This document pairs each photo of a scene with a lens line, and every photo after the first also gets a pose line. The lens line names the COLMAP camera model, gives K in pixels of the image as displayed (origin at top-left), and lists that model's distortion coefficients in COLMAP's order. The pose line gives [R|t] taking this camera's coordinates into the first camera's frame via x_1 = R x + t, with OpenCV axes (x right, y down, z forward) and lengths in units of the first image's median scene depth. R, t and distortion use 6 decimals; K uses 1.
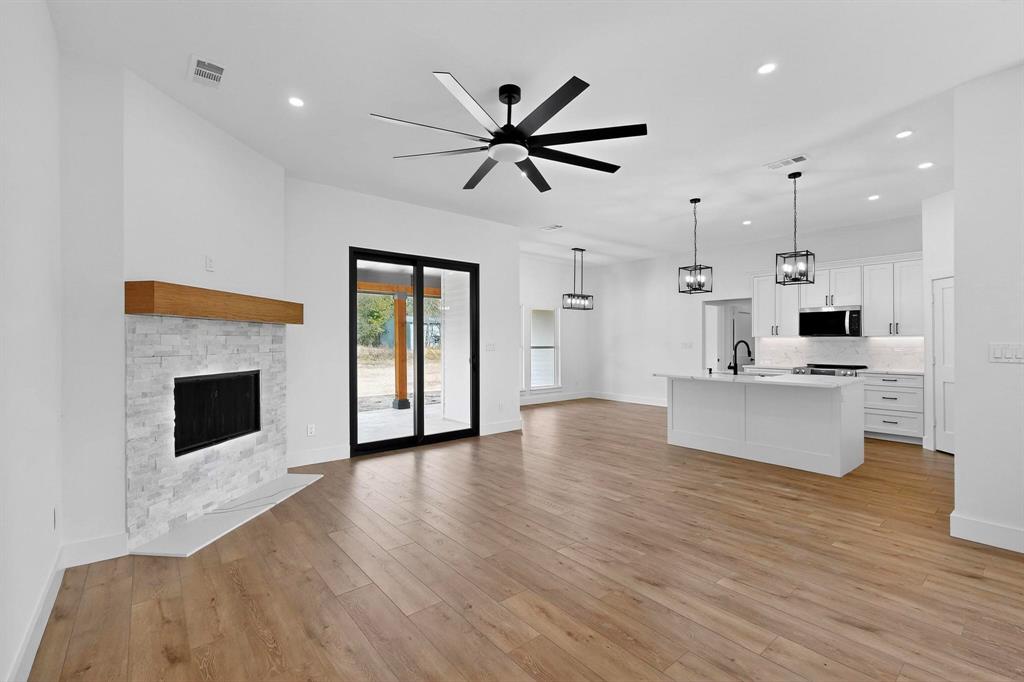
lens RADIAL K [[445.0, 0, 514.5], [0, 445.0, 342.7], [0, 0, 1]] dist [-0.001865, -0.000443]
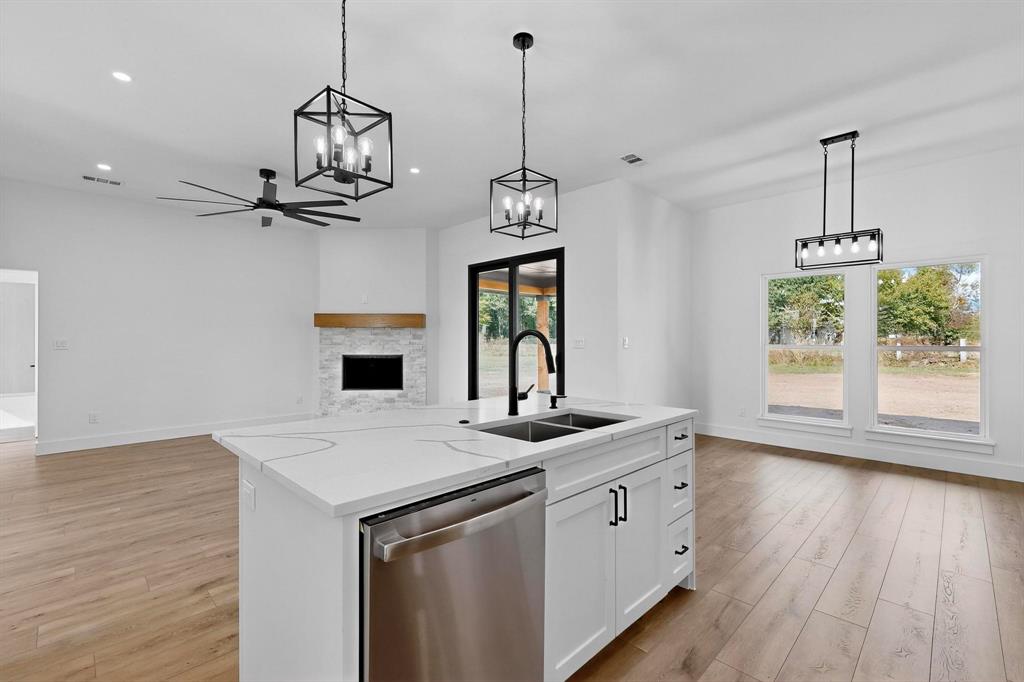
lens RADIAL K [[445.0, 0, 515.0], [0, 445.0, 340.2], [0, 0, 1]] dist [-0.001865, -0.000443]
pose [[0.101144, -0.000270, -0.994872, 1.477937], [-0.000642, 1.000000, -0.000337, 0.005977], [0.994872, 0.000673, 0.101144, 1.569175]]
